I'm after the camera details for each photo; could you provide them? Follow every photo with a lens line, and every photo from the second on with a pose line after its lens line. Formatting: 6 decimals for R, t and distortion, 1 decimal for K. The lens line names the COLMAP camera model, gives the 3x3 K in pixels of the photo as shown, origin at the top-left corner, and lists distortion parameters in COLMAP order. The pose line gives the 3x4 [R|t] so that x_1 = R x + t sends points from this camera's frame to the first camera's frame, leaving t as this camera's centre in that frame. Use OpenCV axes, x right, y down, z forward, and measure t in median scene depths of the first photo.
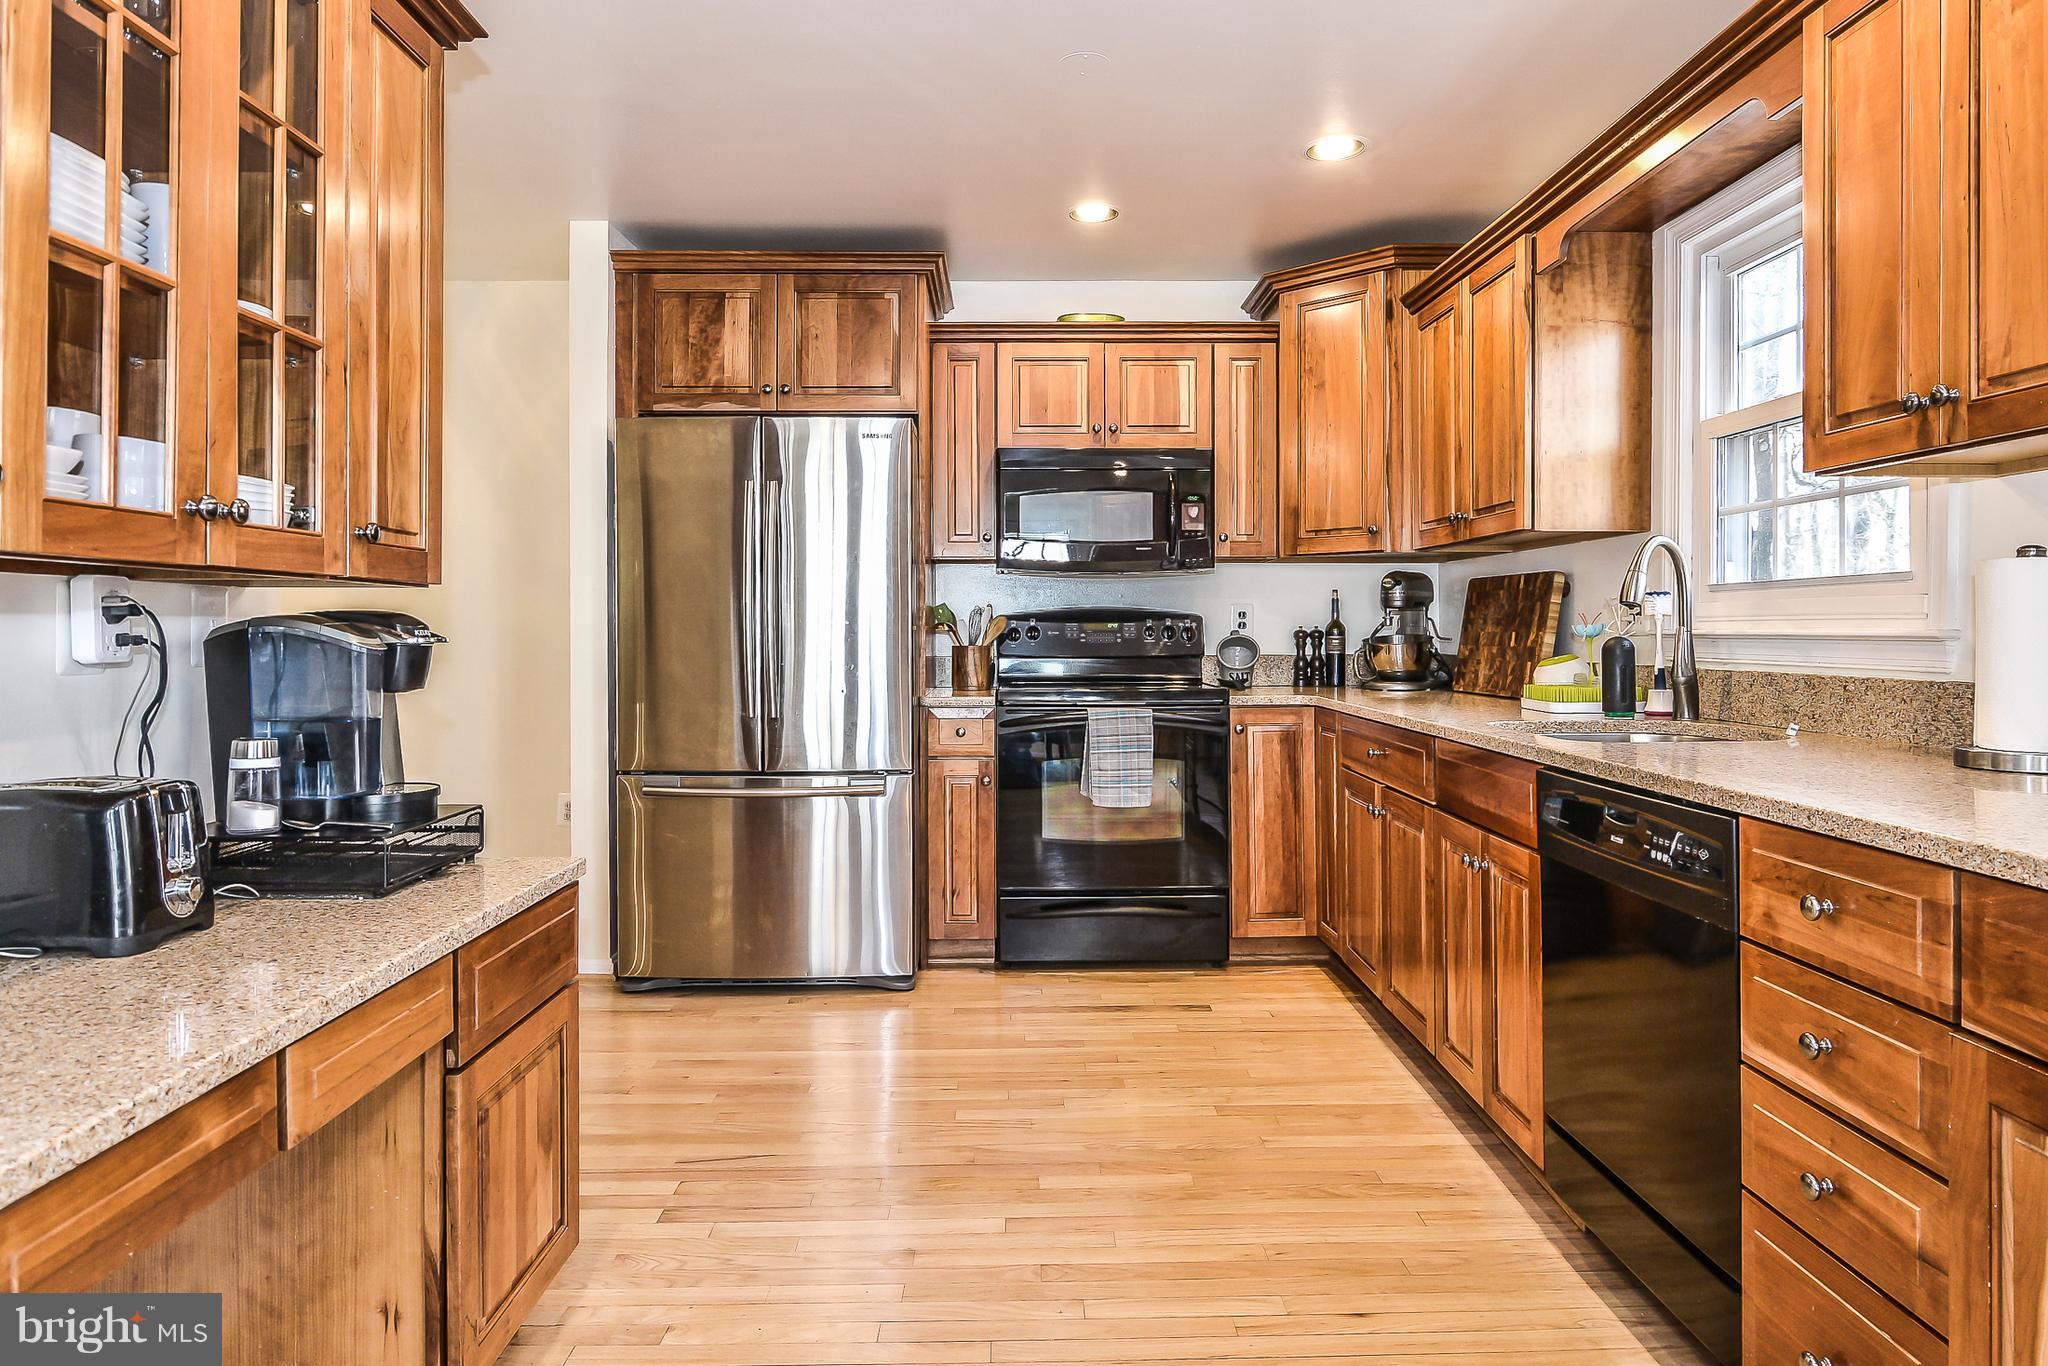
lens RADIAL K [[1253.7, 0, 1025.2], [0, 1253.7, 623.4], [0, 0, 1]] dist [-0.000616, -0.000900]
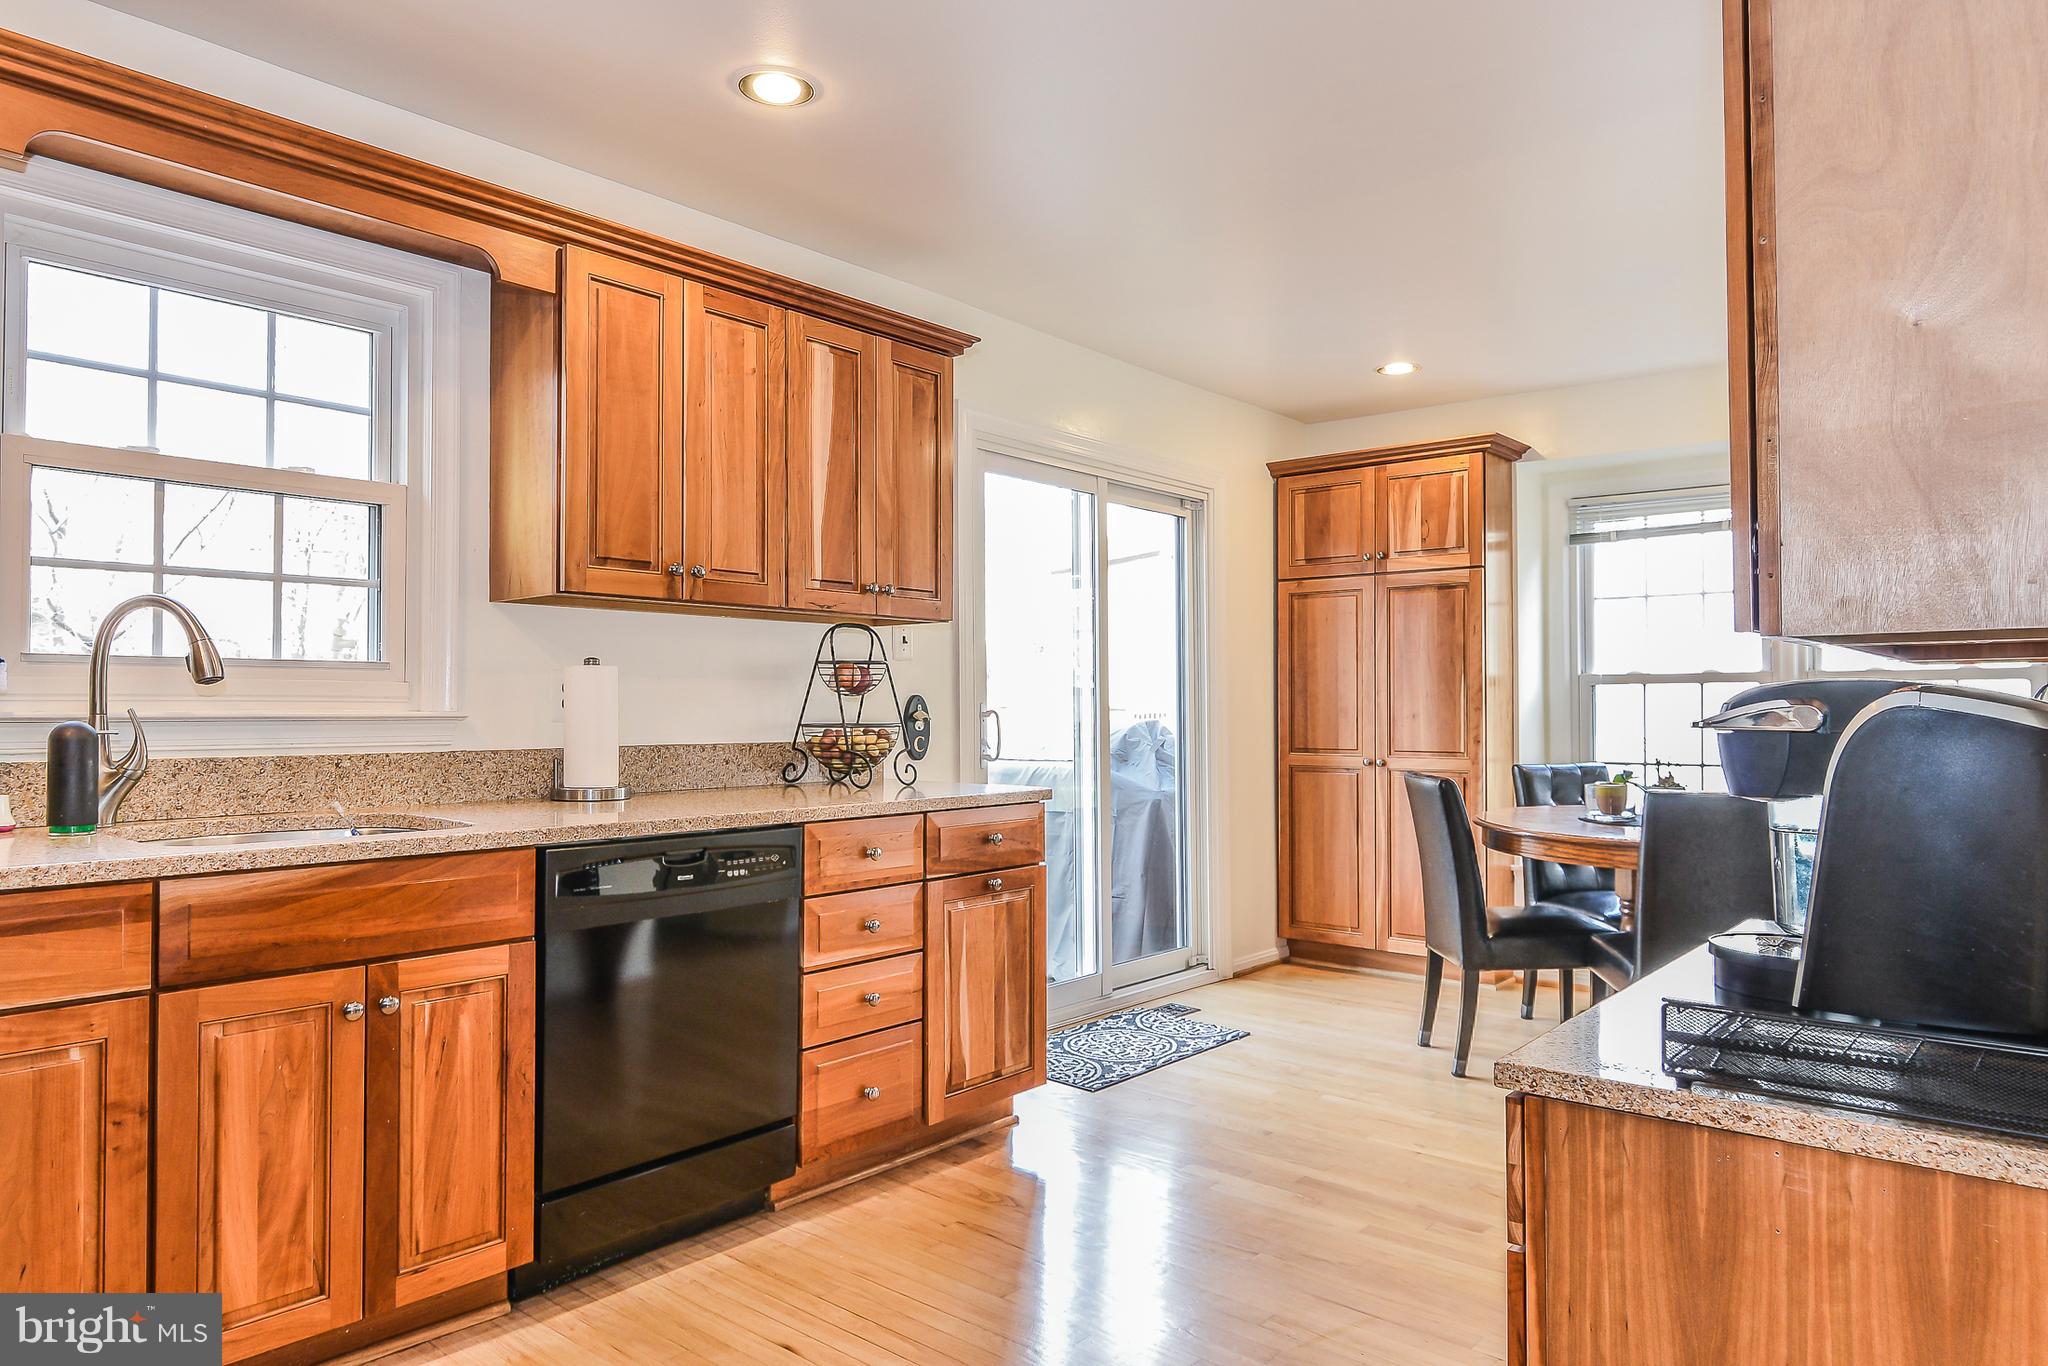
lens RADIAL K [[1352.4, 0, 1024.0], [0, 1352.4, 683.0], [0, 0, 1]] dist [0.006078, 0.000786]
pose [[-0.768481, 0.011046, 0.639778, -0.769316], [-0.002305, 0.999797, -0.020030, 0.003823], [-0.639869, -0.016868, -0.768299, 2.129440]]
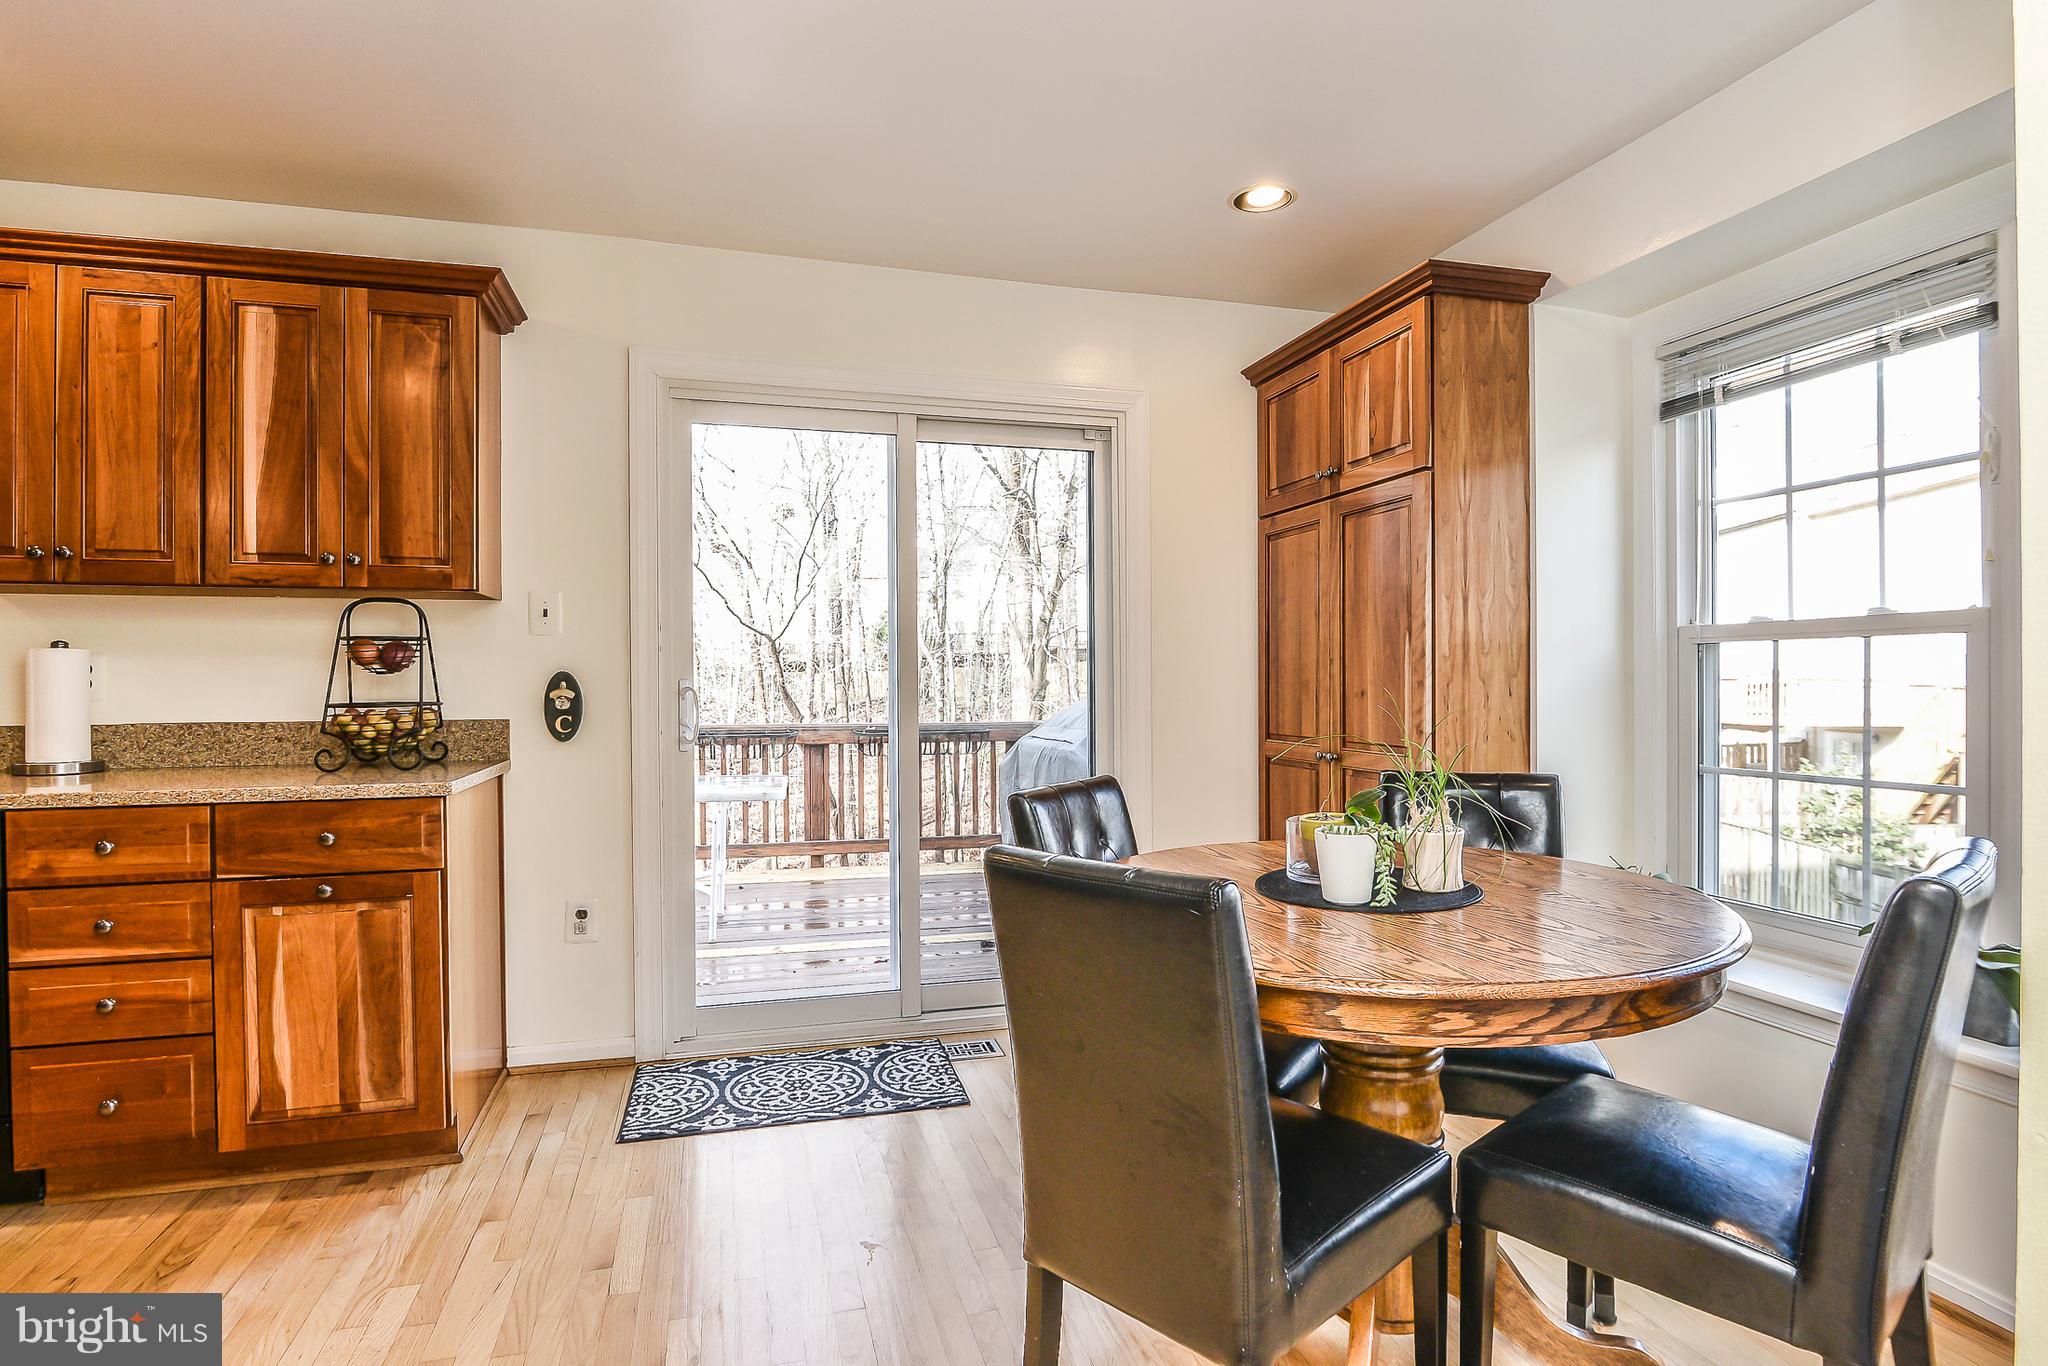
lens RADIAL K [[1088.7, 0, 1024.0], [0, 1088.7, 683.0], [0, 0, 1]] dist [-0.004726, -0.001976]
pose [[-0.261917, -0.000741, 0.965090, -1.027078], [0.002001, 0.999997, 0.001311, -0.004615], [-0.965088, 0.002275, -0.261915, 0.127600]]
